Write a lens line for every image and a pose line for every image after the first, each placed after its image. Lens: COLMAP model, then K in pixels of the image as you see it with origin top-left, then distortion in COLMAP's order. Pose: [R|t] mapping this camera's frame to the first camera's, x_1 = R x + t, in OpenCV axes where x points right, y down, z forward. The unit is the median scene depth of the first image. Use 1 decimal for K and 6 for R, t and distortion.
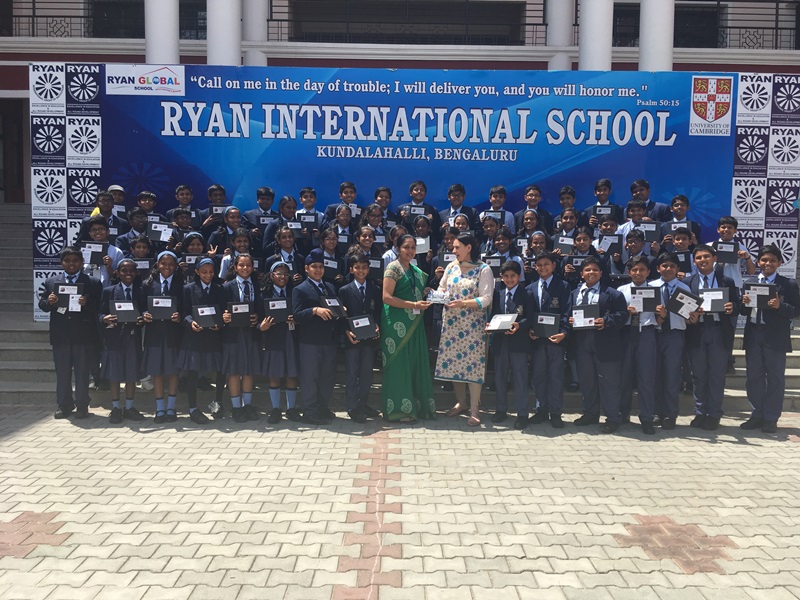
lens RADIAL K [[689.1, 0, 400.0], [0, 689.1, 300.0], [0, 0, 1]] dist [0.095384, -0.140516]
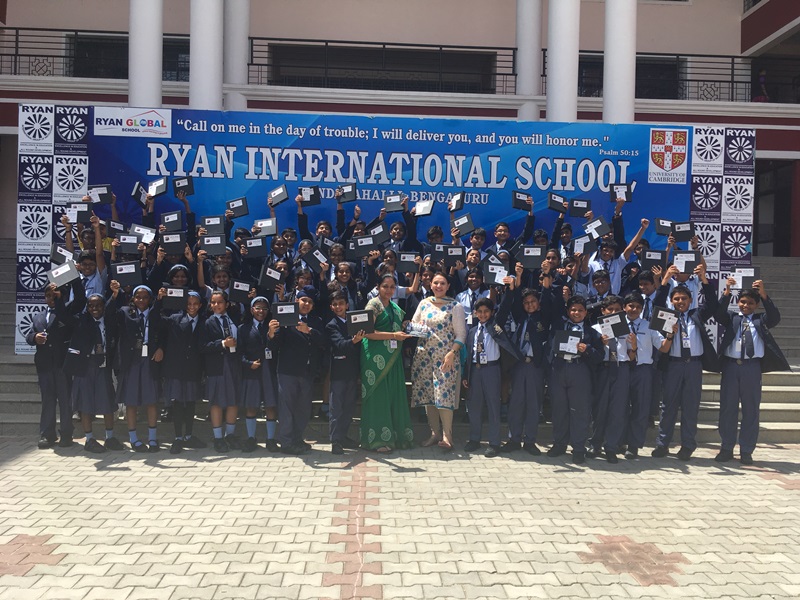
lens RADIAL K [[692.0, 0, 399.1], [0, 692.0, 301.2], [0, 0, 1]] dist [0.097471, -0.143766]
pose [[0.999190, 0.008456, 0.039342, -0.007442], [-0.006395, 0.998614, -0.052242, 0.003187], [-0.039729, 0.051949, 0.997859, -0.043434]]
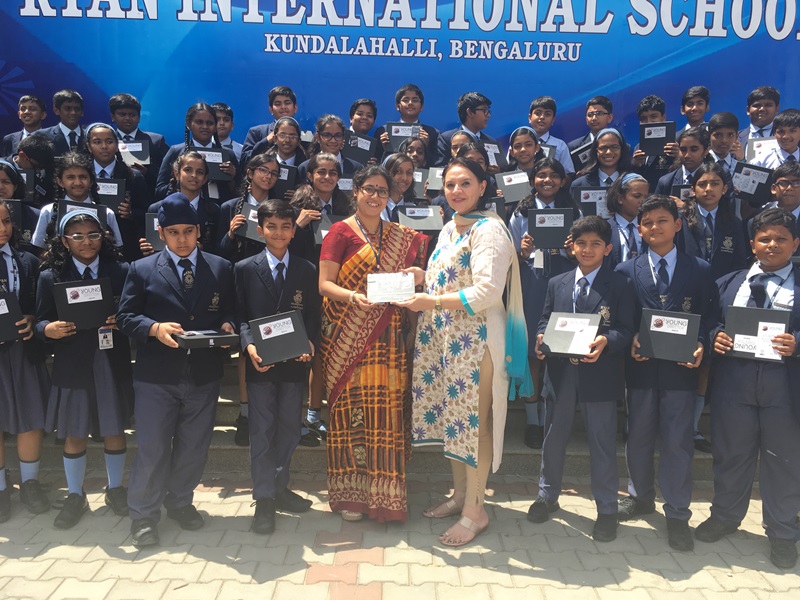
lens RADIAL K [[685.3, 0, 399.7], [0, 685.3, 299.7], [0, 0, 1]] dist [0.092694, -0.133153]
pose [[0.999947, 0.009976, -0.002617, 0.007743], [-0.009822, 0.998511, 0.053661, -0.015112], [0.003148, -0.053633, 0.998556, 0.355746]]
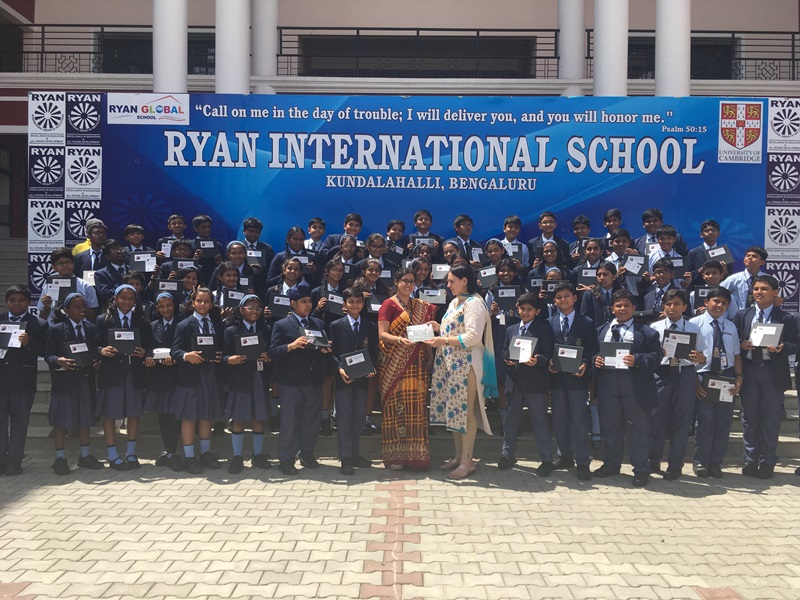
lens RADIAL K [[685.3, 0, 399.7], [0, 685.3, 299.7], [0, 0, 1]] dist [0.092694, -0.133153]
pose [[0.999932, -0.002805, -0.011353, -0.008230], [0.002198, 0.998585, -0.053128, -0.000647], [0.011486, 0.053100, 0.998523, 0.062504]]
